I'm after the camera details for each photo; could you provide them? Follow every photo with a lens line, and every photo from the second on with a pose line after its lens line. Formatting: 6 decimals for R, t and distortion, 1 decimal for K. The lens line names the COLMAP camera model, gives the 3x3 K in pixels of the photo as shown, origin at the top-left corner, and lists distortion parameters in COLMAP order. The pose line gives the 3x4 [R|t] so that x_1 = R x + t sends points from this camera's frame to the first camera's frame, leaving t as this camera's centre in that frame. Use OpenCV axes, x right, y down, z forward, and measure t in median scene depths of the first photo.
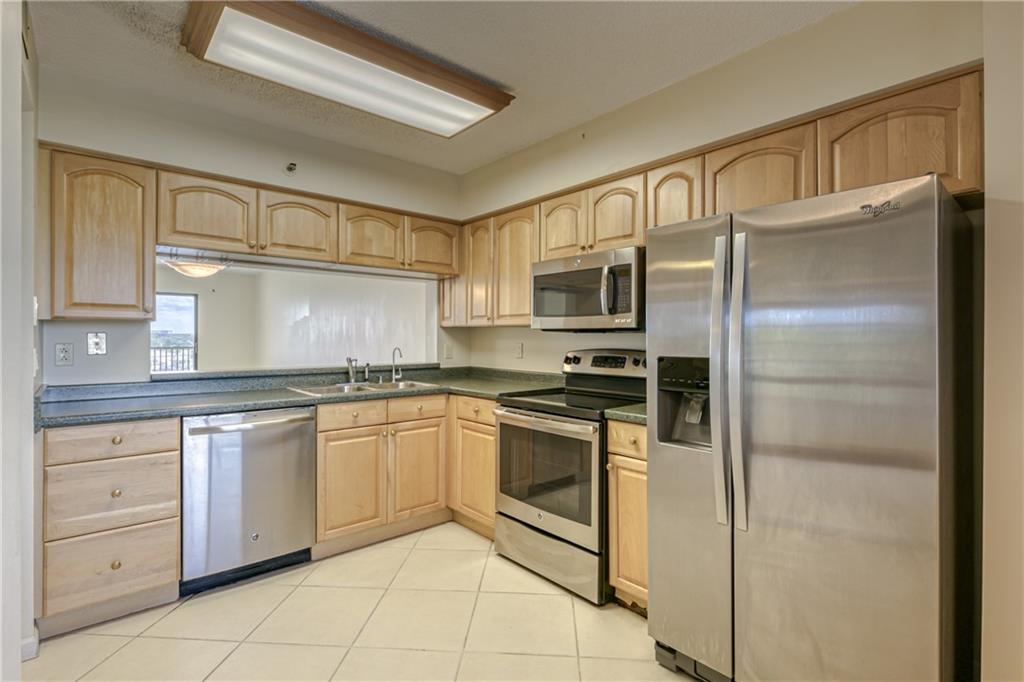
lens RADIAL K [[478.3, 0, 507.2], [0, 478.3, 335.2], [0, 0, 1]] dist [0.014635, -0.008554]
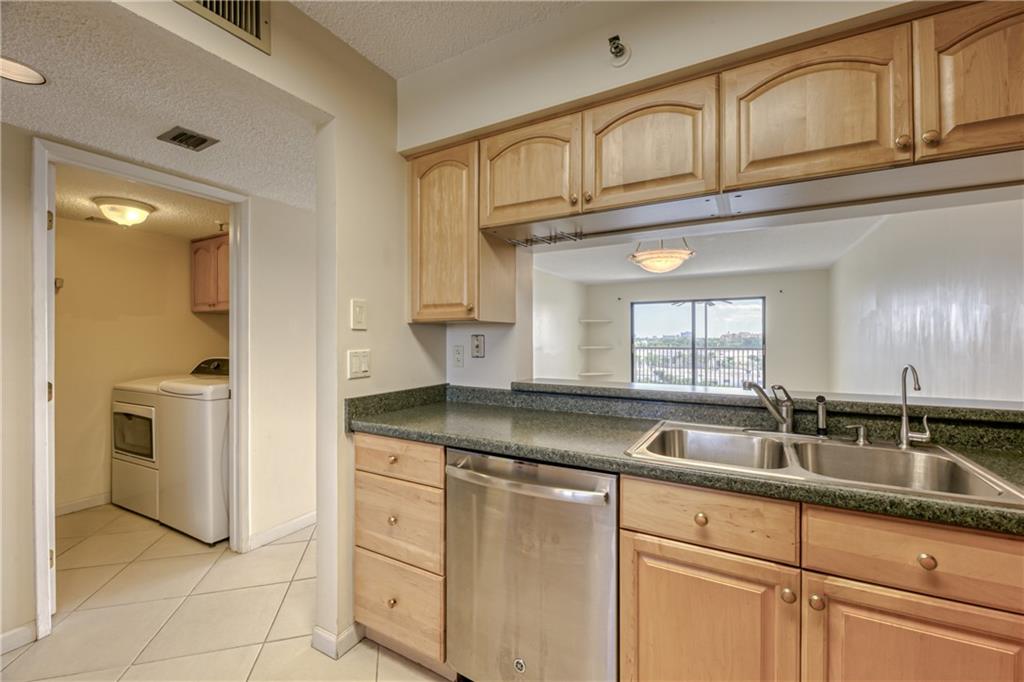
lens RADIAL K [[418.6, 0, 518.5], [0, 418.6, 336.6], [0, 0, 1]] dist [0.000846, -0.004554]
pose [[0.350293, -0.007813, -0.936608, -0.017674], [0.005134, 0.999966, -0.006422, 0.003098], [0.936626, -0.002559, 0.350321, 0.660702]]
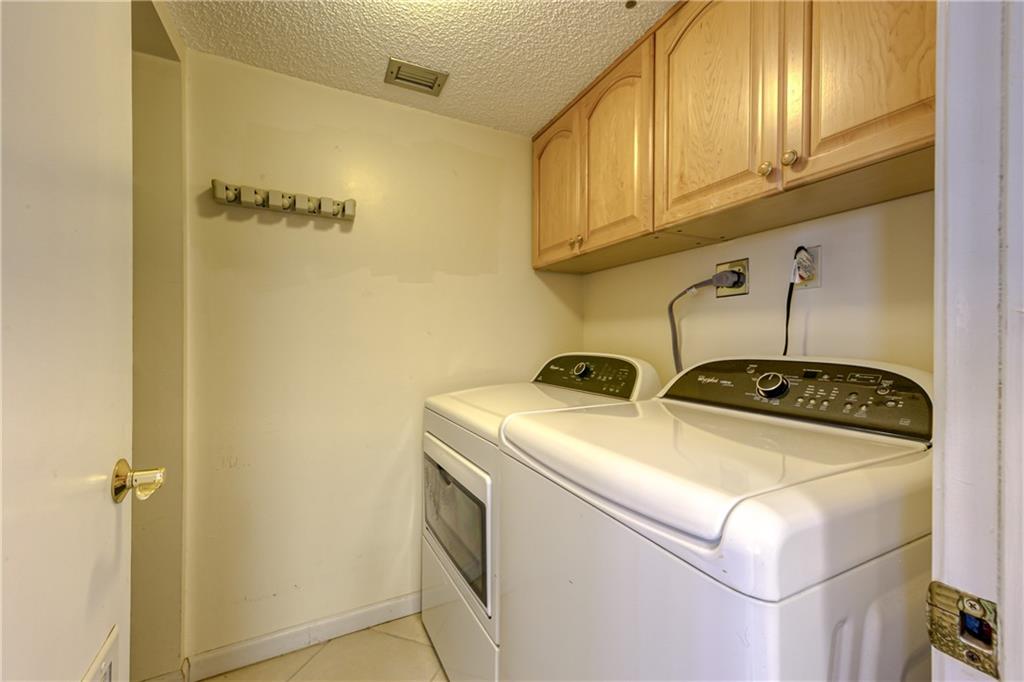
lens RADIAL K [[416.0, 0, 515.1], [0, 416.0, 342.1], [0, 0, 1]] dist [0.001393, -0.003779]
pose [[-0.251263, -0.002983, -0.967914, -0.855800], [-0.001418, 0.999995, -0.002714, 0.037920], [0.967918, 0.000691, -0.251266, 0.327438]]
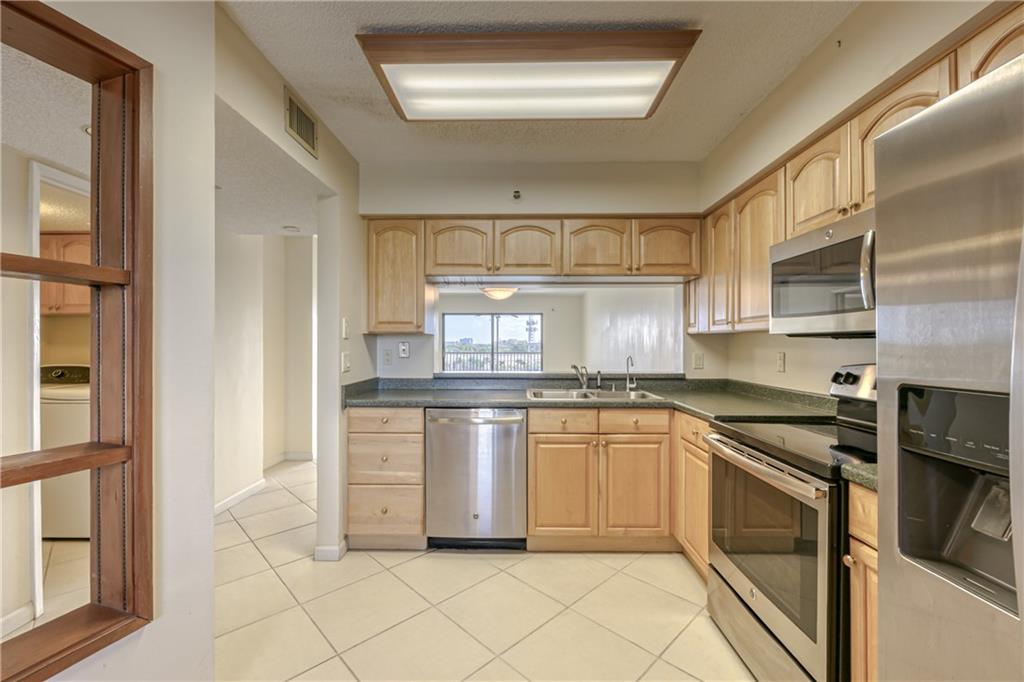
lens RADIAL K [[416.0, 0, 515.1], [0, 416.0, 342.1], [0, 0, 1]] dist [0.001393, -0.003779]
pose [[0.755040, -0.005620, -0.655655, 0.174541], [0.003161, 0.999983, -0.004930, 0.001227], [0.655671, 0.001650, 0.755045, 0.240987]]
